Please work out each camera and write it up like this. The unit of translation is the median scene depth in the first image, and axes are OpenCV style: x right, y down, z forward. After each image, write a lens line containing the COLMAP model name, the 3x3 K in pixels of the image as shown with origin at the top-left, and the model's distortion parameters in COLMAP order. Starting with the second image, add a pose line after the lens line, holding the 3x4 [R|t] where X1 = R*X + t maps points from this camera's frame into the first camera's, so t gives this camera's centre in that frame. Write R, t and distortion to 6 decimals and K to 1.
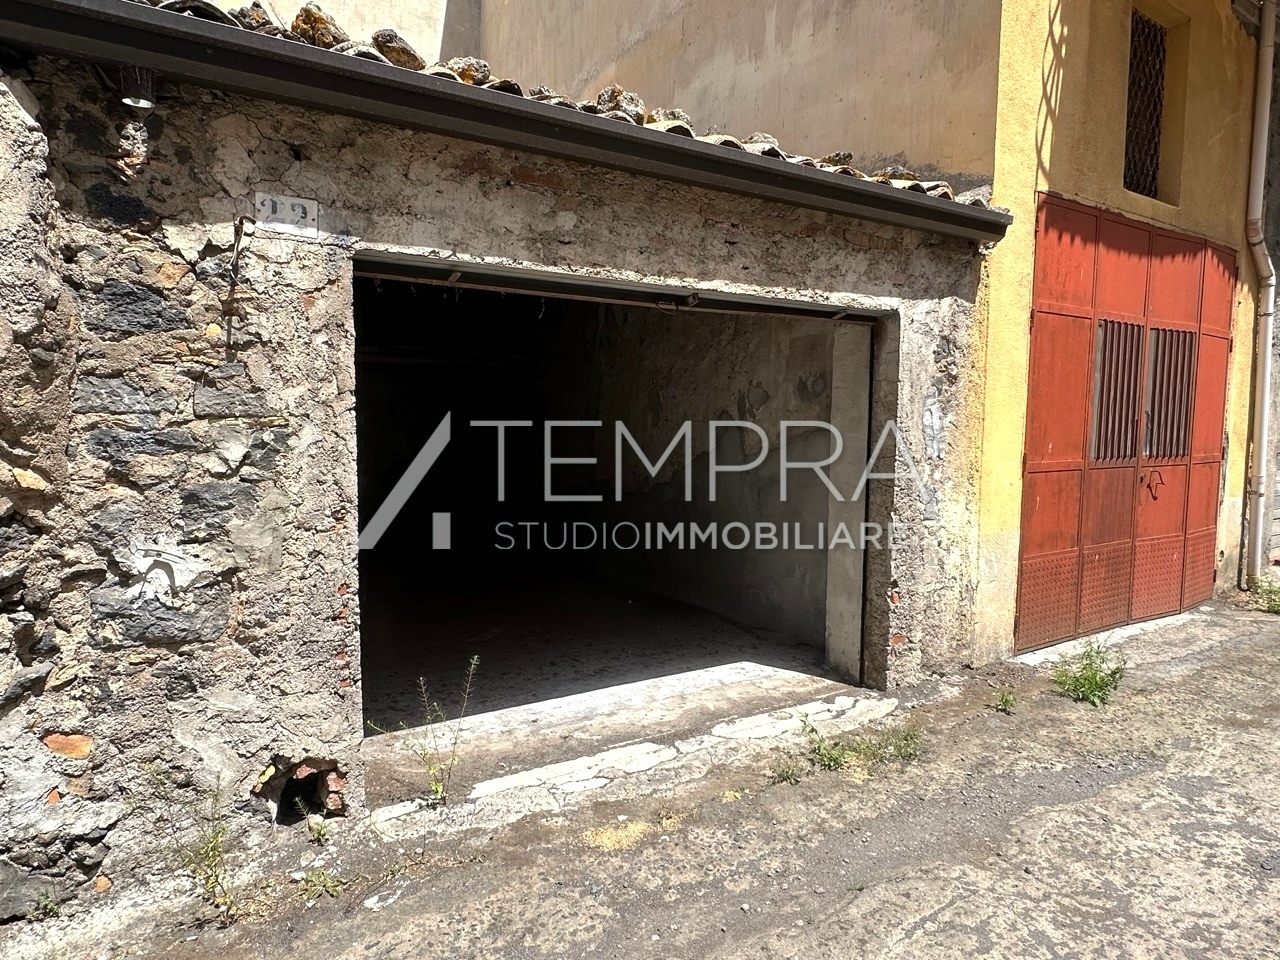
lens RADIAL K [[746.0, 0, 638.7], [0, 746.0, 480.5], [0, 0, 1]] dist [-0.001511, 0.000200]
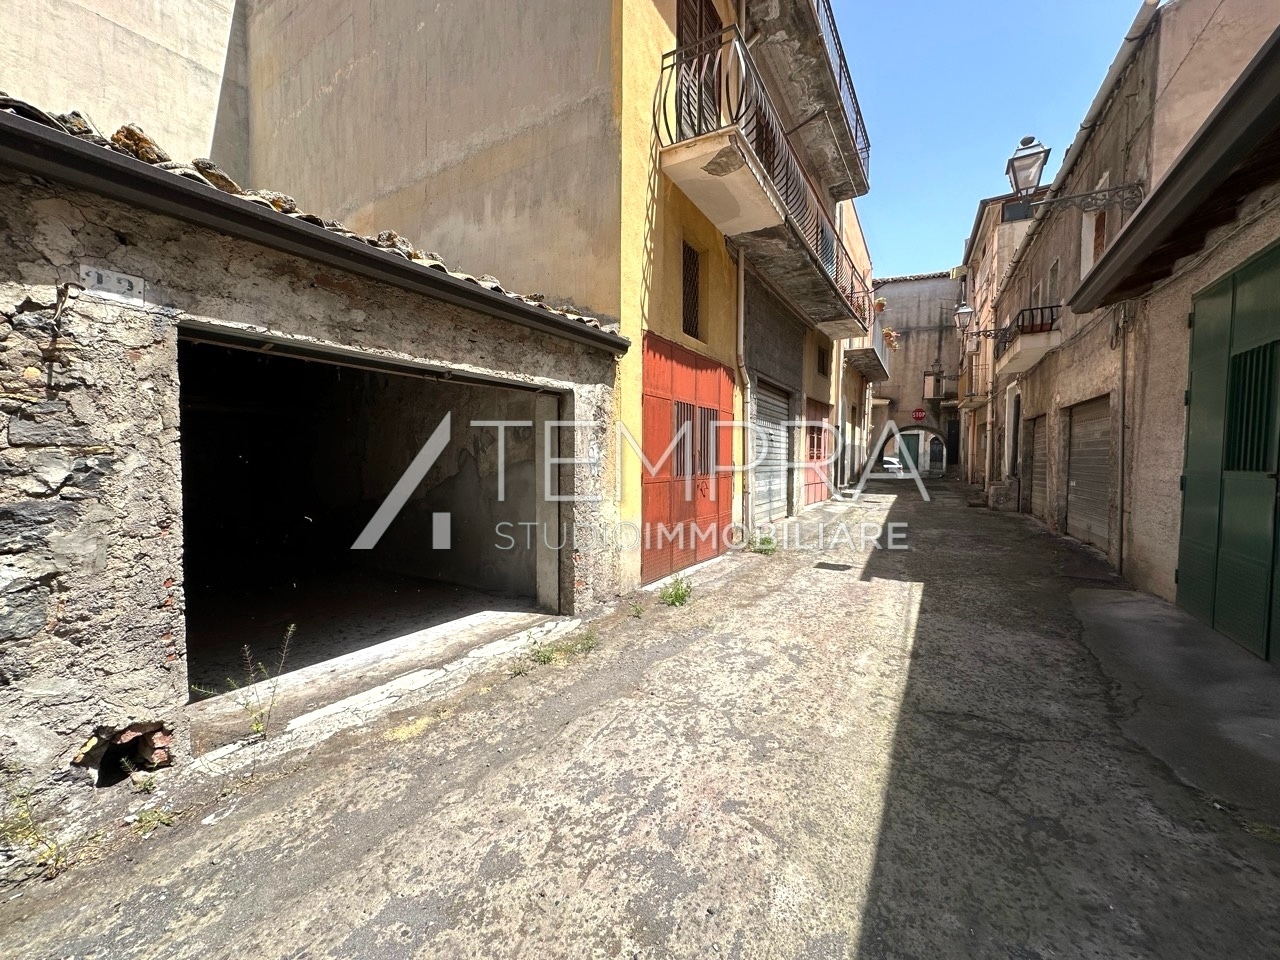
lens RADIAL K [[512.8, 0, 641.5], [0, 512.8, 482.6], [0, 0, 1]] dist [-0.001761, 0.000271]
pose [[0.888673, -0.023445, 0.457942, -0.073726], [0.040150, 0.998835, -0.026777, 0.030018], [-0.456781, 0.042183, 0.888579, -0.142025]]
